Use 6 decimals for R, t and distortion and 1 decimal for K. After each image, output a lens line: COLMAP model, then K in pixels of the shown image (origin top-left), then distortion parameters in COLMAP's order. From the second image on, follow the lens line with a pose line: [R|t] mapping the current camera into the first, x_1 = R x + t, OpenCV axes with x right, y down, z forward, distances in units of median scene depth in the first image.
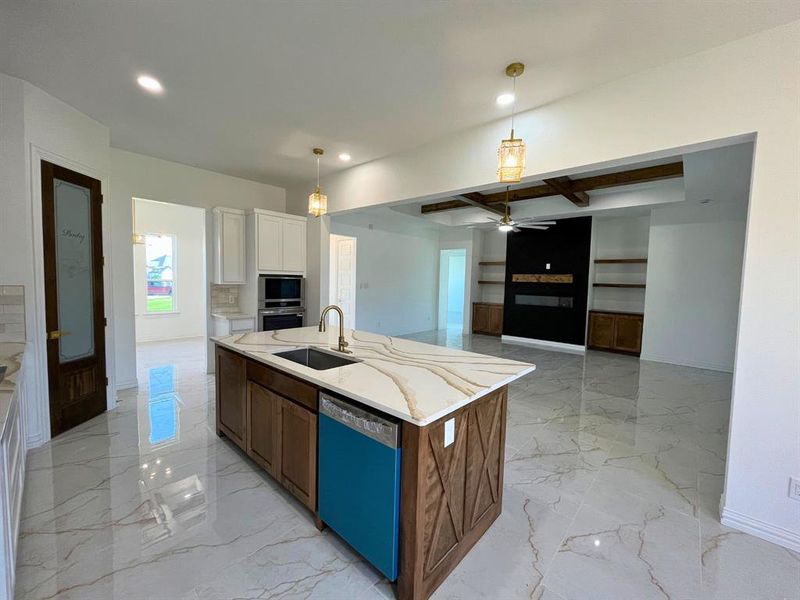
lens RADIAL K [[325.4, 0, 400.0], [0, 325.4, 297.7], [0, 0, 1]] dist [0.000414, -0.000315]
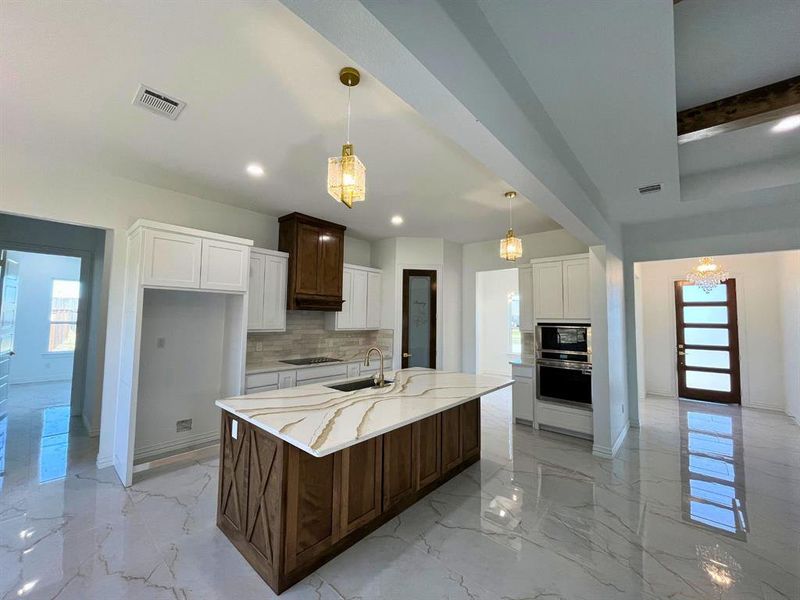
lens RADIAL K [[325.4, 0, 399.0], [0, 325.4, 299.7], [0, 0, 1]] dist [0.000414, -0.000315]
pose [[0.024220, -0.077366, -0.996709, 0.918810], [-0.066341, 0.994679, -0.078820, -0.059821], [0.997503, 0.068032, 0.018959, 0.903099]]
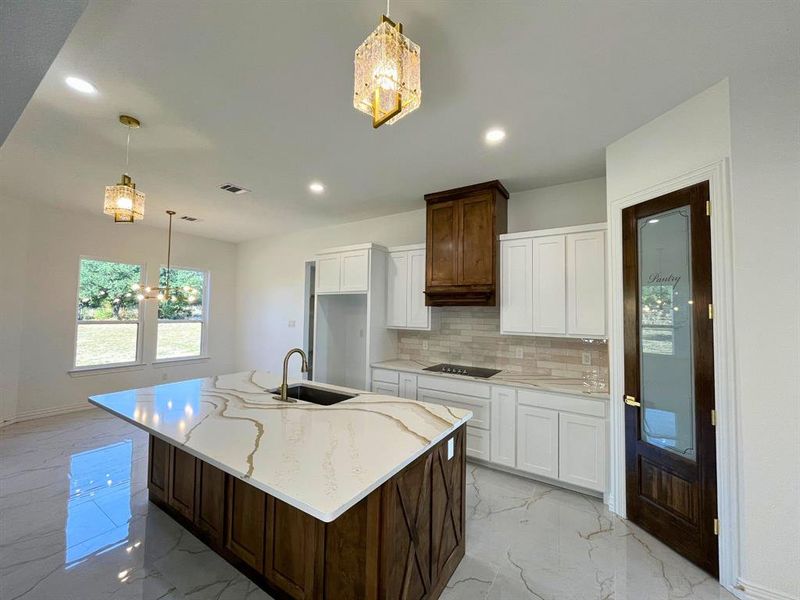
lens RADIAL K [[325.4, 0, 397.8], [0, 325.4, 299.3], [0, 0, 1]] dist [0.000414, -0.000315]
pose [[-0.986602, -0.038460, -0.158547, -0.303653], [-0.040955, 0.999083, 0.012501, -0.140670], [0.157921, 0.018827, -0.987272, 1.751629]]
